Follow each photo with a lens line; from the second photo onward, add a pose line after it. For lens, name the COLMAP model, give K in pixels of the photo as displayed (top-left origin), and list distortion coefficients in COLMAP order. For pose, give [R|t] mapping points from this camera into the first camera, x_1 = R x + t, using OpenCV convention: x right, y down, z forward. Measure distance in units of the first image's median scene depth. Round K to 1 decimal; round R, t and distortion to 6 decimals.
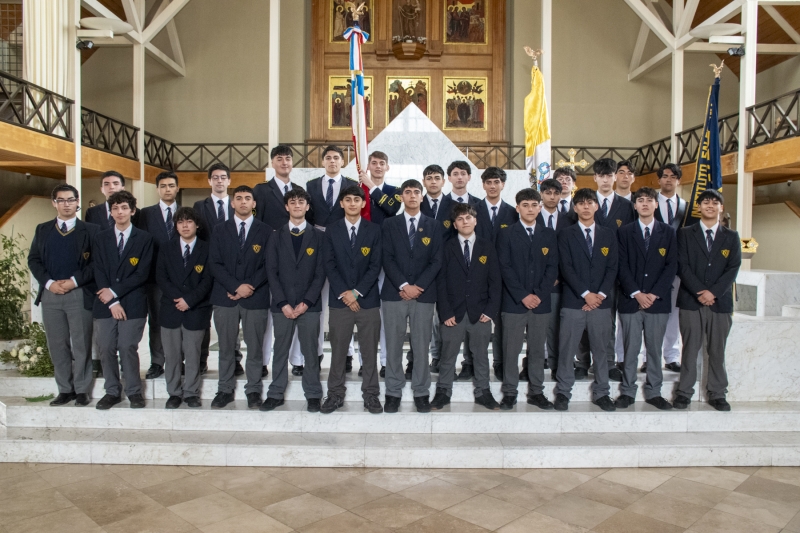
lens RADIAL K [[631.6, 0, 400.0], [0, 631.6, 266.5], [0, 0, 1]] dist [-0.120716, 0.099335]
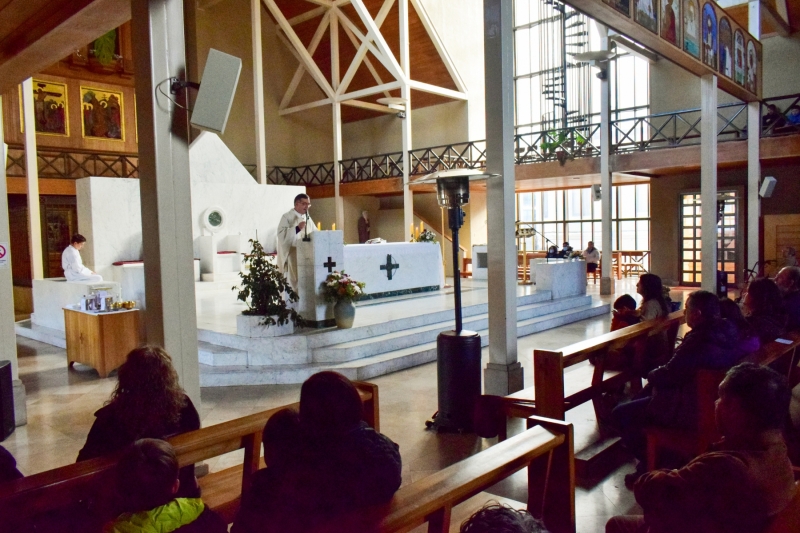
lens RADIAL K [[631.6, 0, 400.0], [0, 631.6, 266.5], [0, 0, 1]] dist [-0.120716, 0.099335]
pose [[0.671594, -0.062357, 0.738291, -0.459820], [0.067769, 0.997445, 0.022599, 0.004909], [-0.737814, 0.034855, 0.674104, -0.062414]]
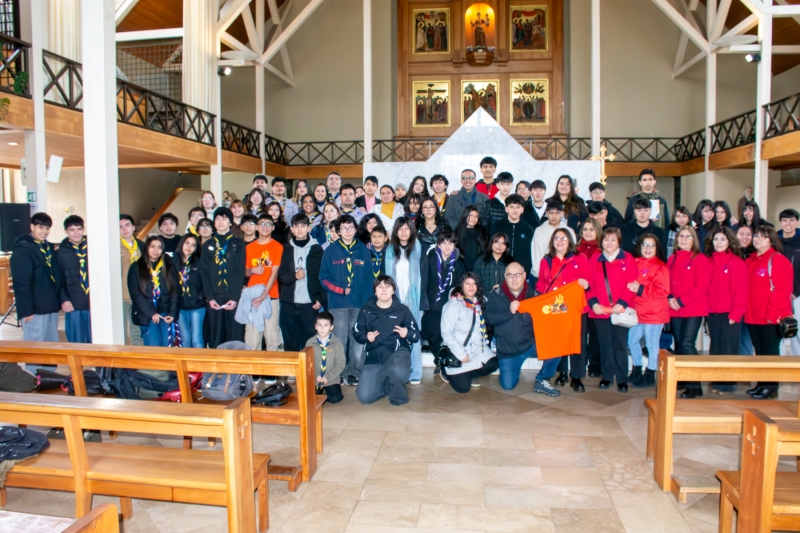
lens RADIAL K [[631.6, 0, 400.0], [0, 631.6, 266.5], [0, 0, 1]] dist [-0.120716, 0.099335]
pose [[0.990784, -0.000951, -0.135449, 0.024321], [0.005223, 0.999500, 0.031192, 0.008212], [0.135352, -0.031612, 0.990293, -0.202898]]
